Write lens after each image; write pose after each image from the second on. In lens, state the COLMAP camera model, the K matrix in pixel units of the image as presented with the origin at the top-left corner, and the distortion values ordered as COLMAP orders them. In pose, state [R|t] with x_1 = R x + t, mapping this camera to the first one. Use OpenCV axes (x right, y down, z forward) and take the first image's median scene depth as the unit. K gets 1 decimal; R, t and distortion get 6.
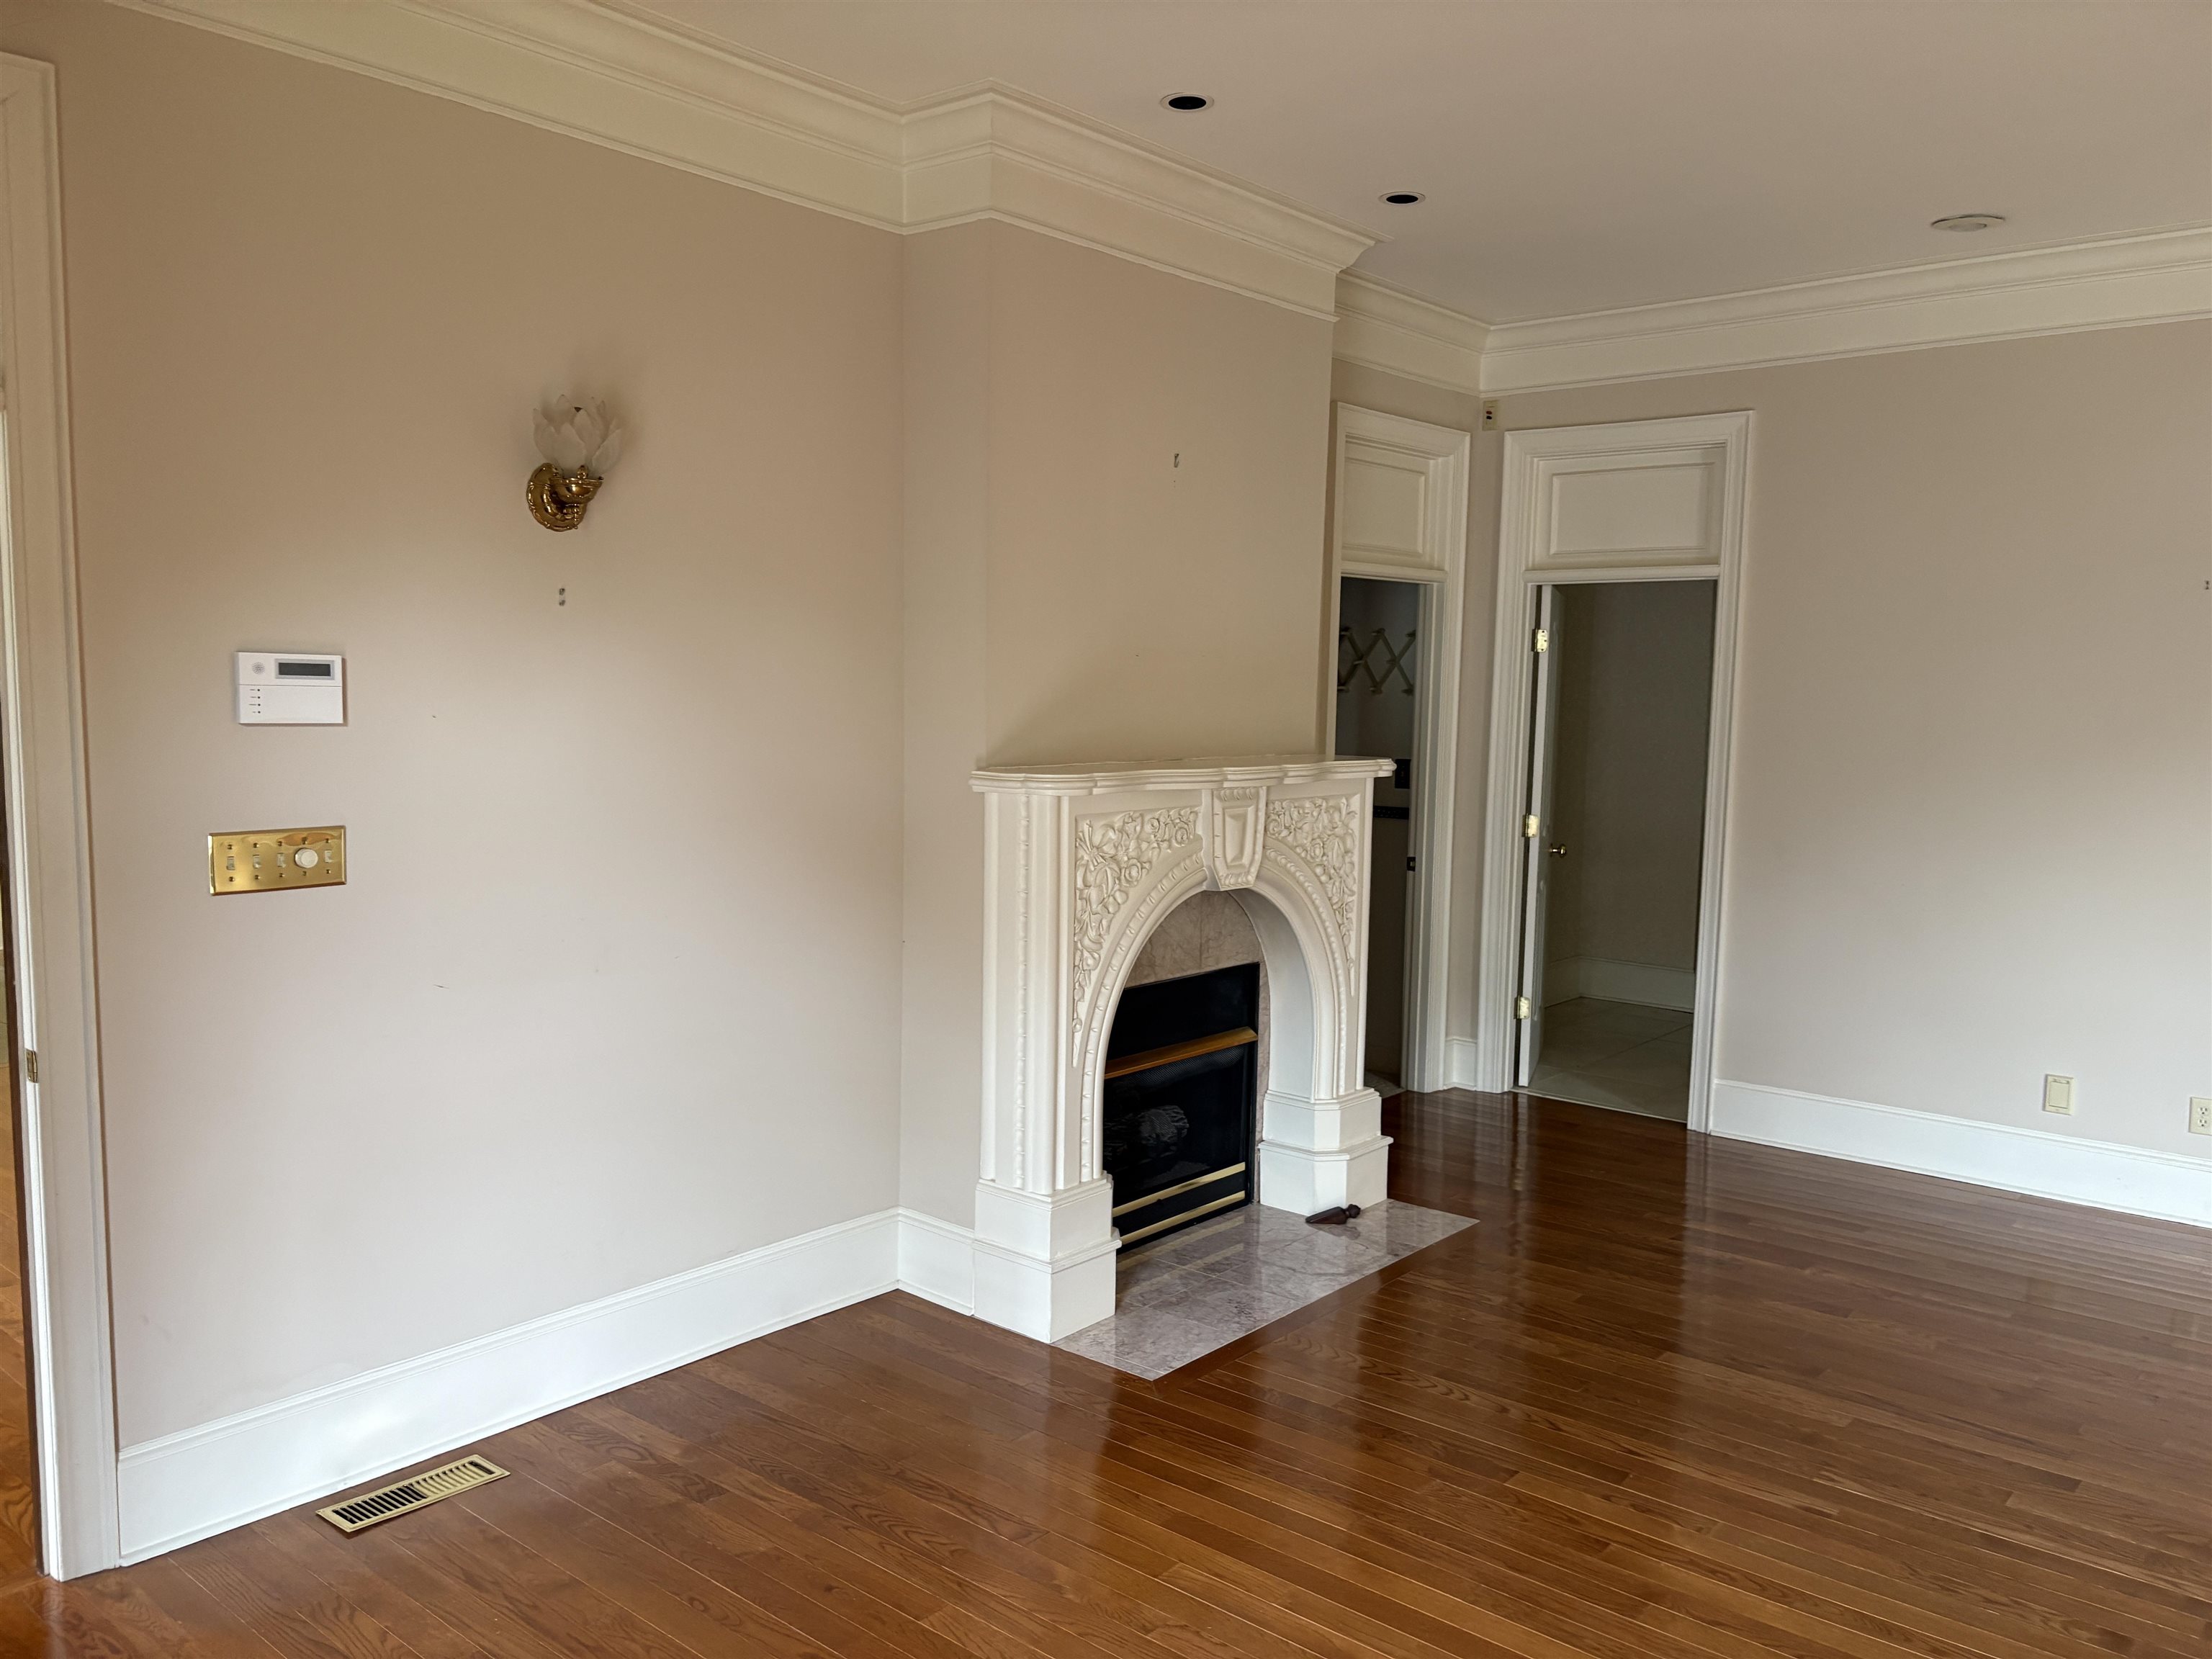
lens RADIAL K [[1677.8, 0, 1108.4], [0, 1677.8, 824.6], [0, 0, 1]] dist [0.039215, -0.039576]
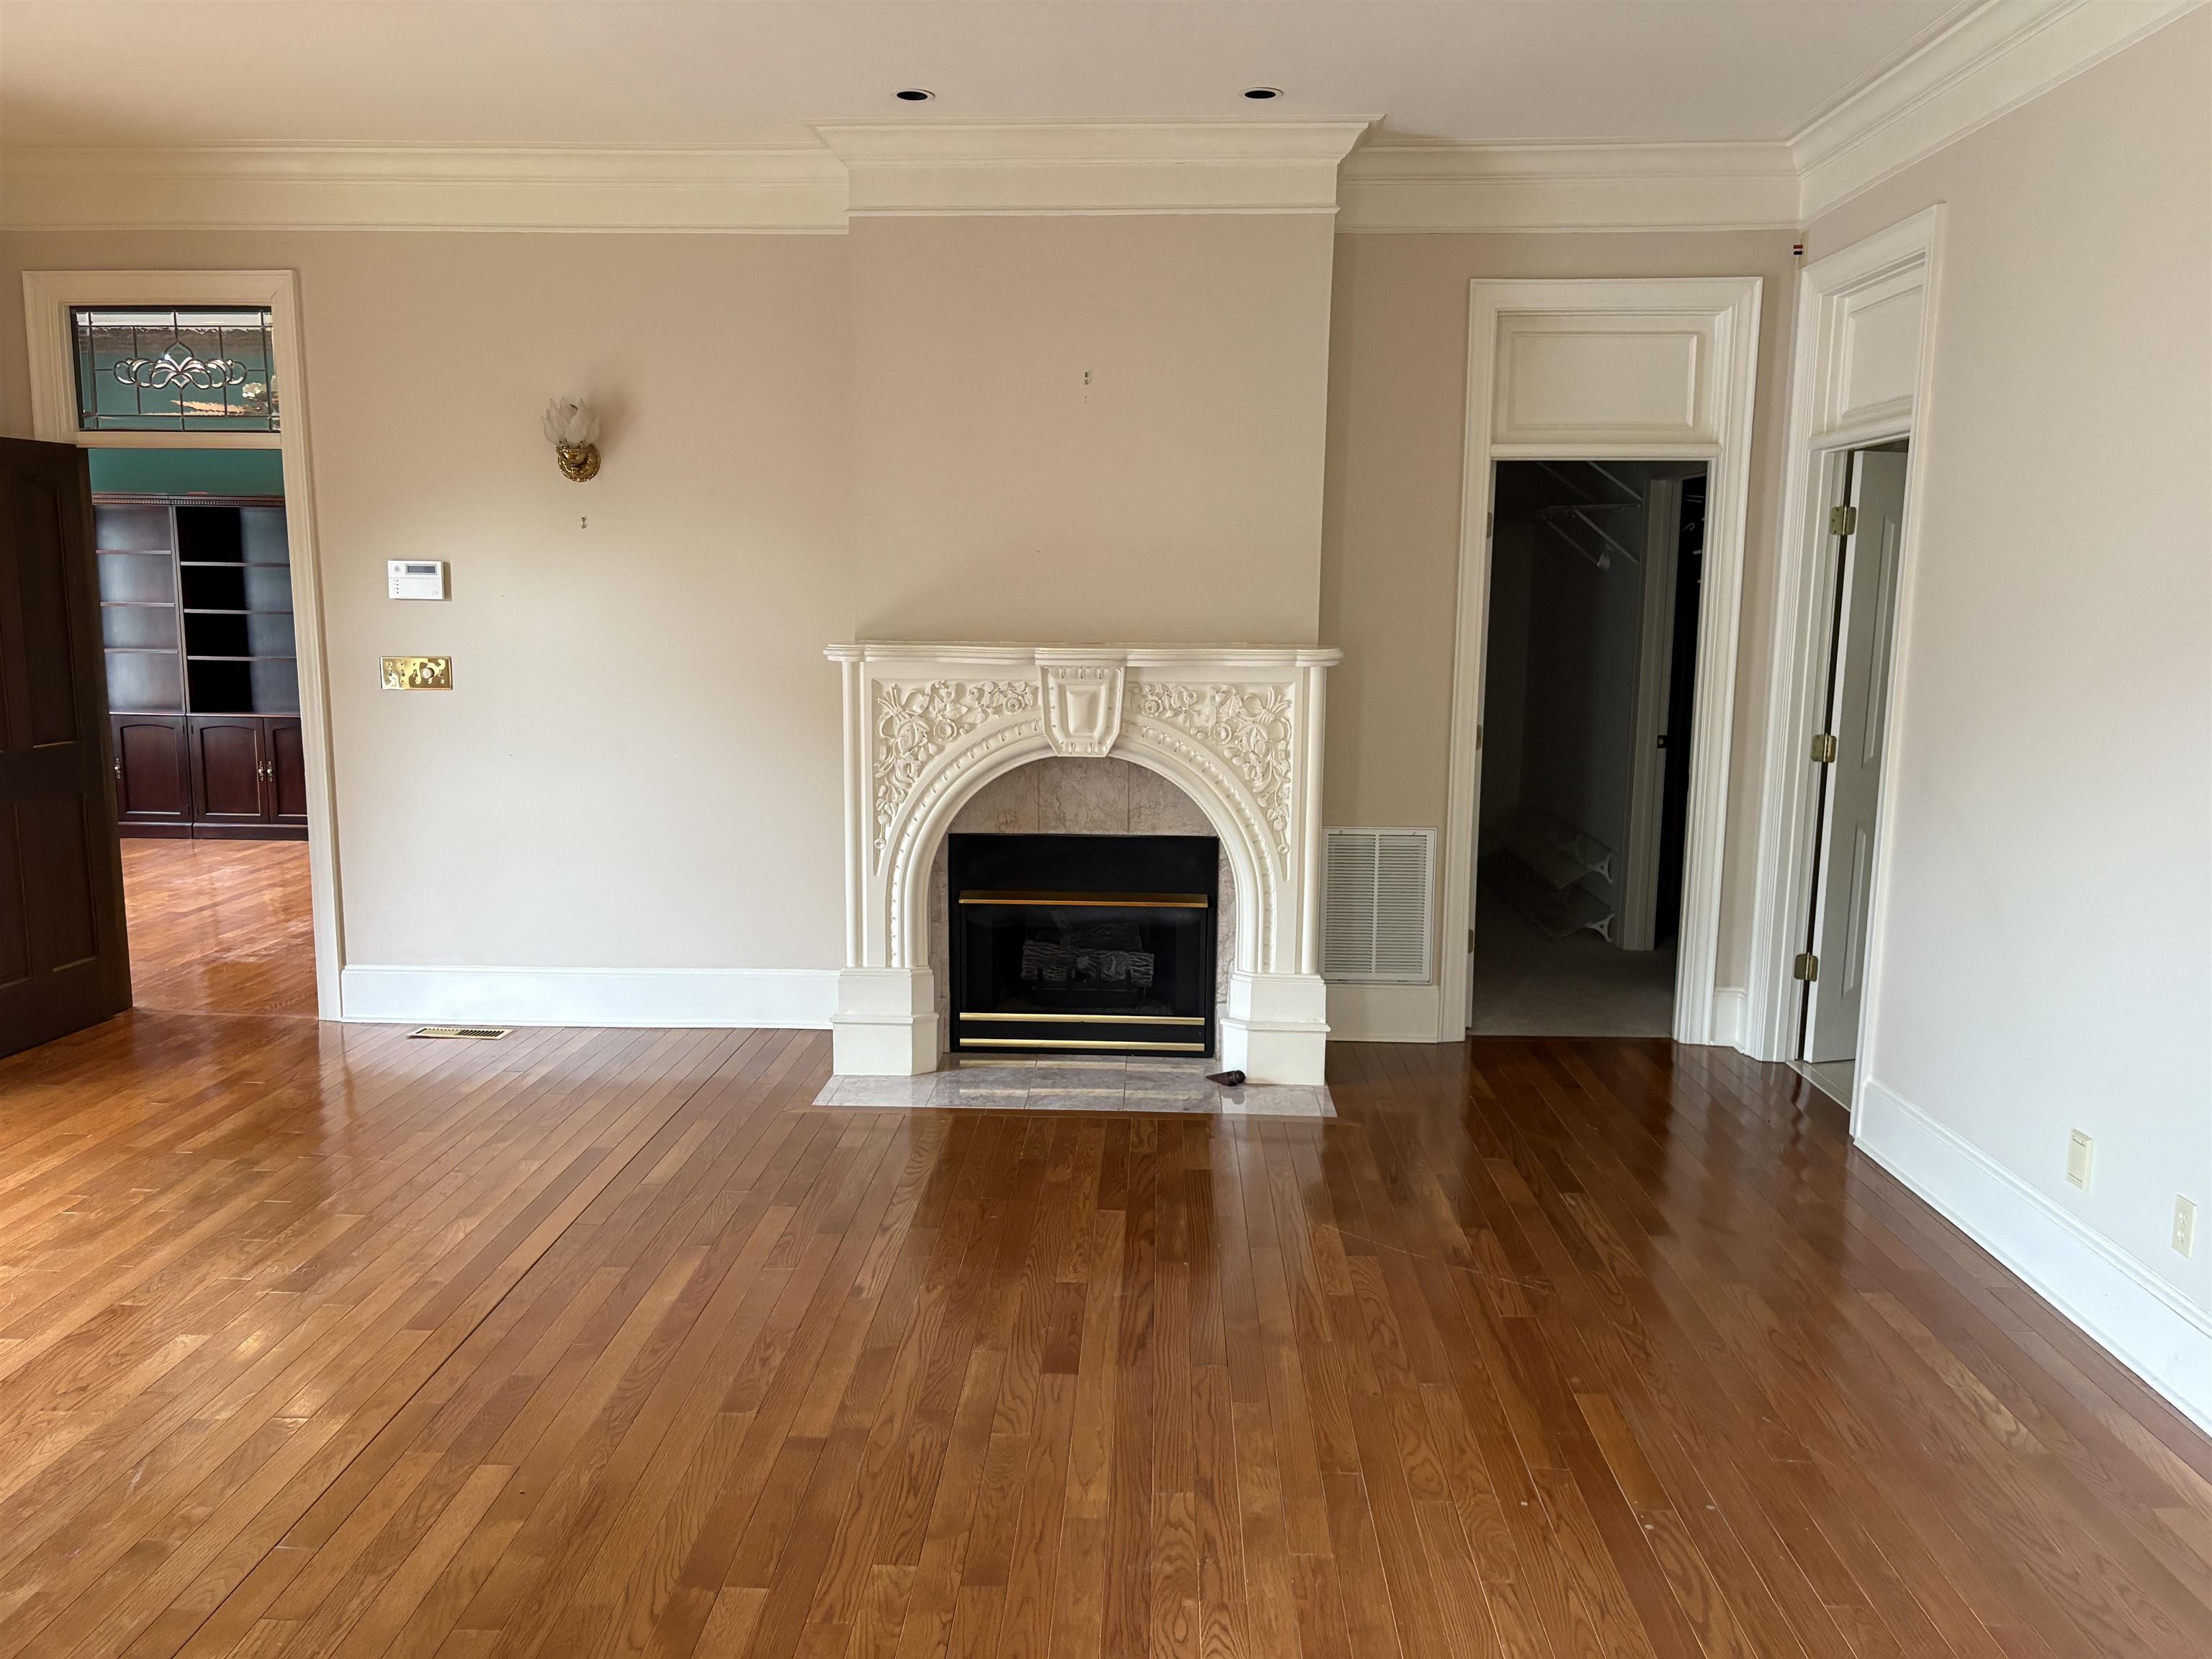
lens RADIAL K [[1677.8, 0, 1107.8], [0, 1677.8, 837.8], [0, 0, 1]] dist [0.039215, -0.039576]
pose [[0.614248, 0.109619, -0.781462, 0.957019], [-0.066590, 0.993973, 0.087088, -0.007270], [0.786299, -0.001456, 0.617845, 0.297402]]
